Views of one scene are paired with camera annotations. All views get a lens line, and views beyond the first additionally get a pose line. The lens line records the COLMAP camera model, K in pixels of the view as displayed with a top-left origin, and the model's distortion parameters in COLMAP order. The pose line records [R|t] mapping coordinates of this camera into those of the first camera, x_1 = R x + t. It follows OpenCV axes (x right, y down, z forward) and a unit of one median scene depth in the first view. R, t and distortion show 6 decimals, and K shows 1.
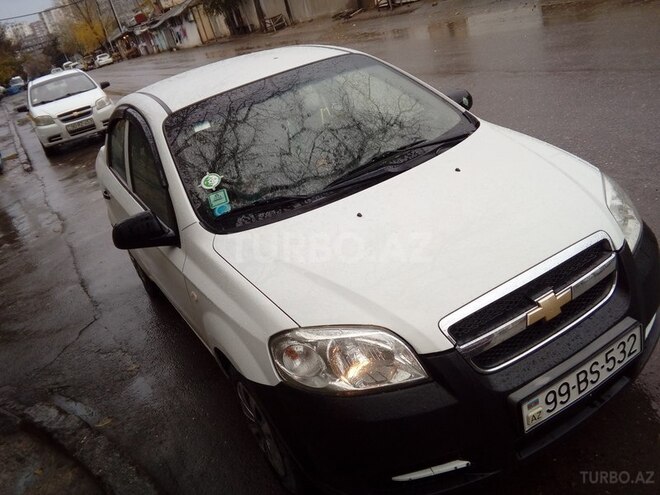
lens RADIAL K [[593.4, 0, 330.0], [0, 593.4, 247.5], [0, 0, 1]] dist [0.096268, -0.160781]
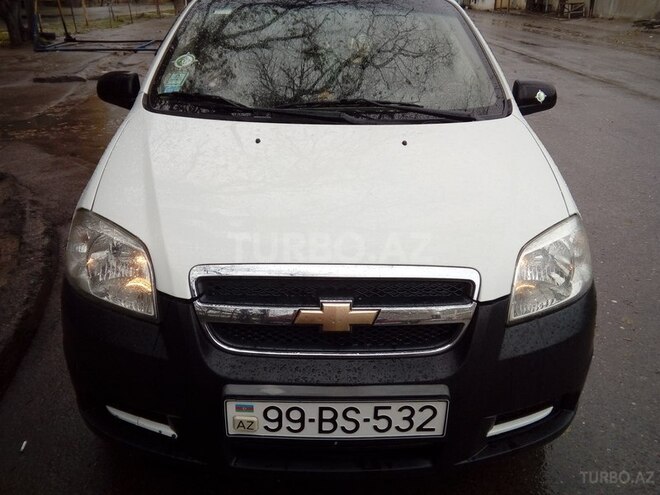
lens RADIAL K [[593.4, 0, 330.0], [0, 593.4, 247.5], [0, 0, 1]] dist [0.096268, -0.160781]
pose [[0.845143, 0.428739, -0.319241, 0.554215], [-0.412010, 0.902980, 0.121964, -0.073177], [0.340559, 0.028454, 0.939792, 0.257493]]
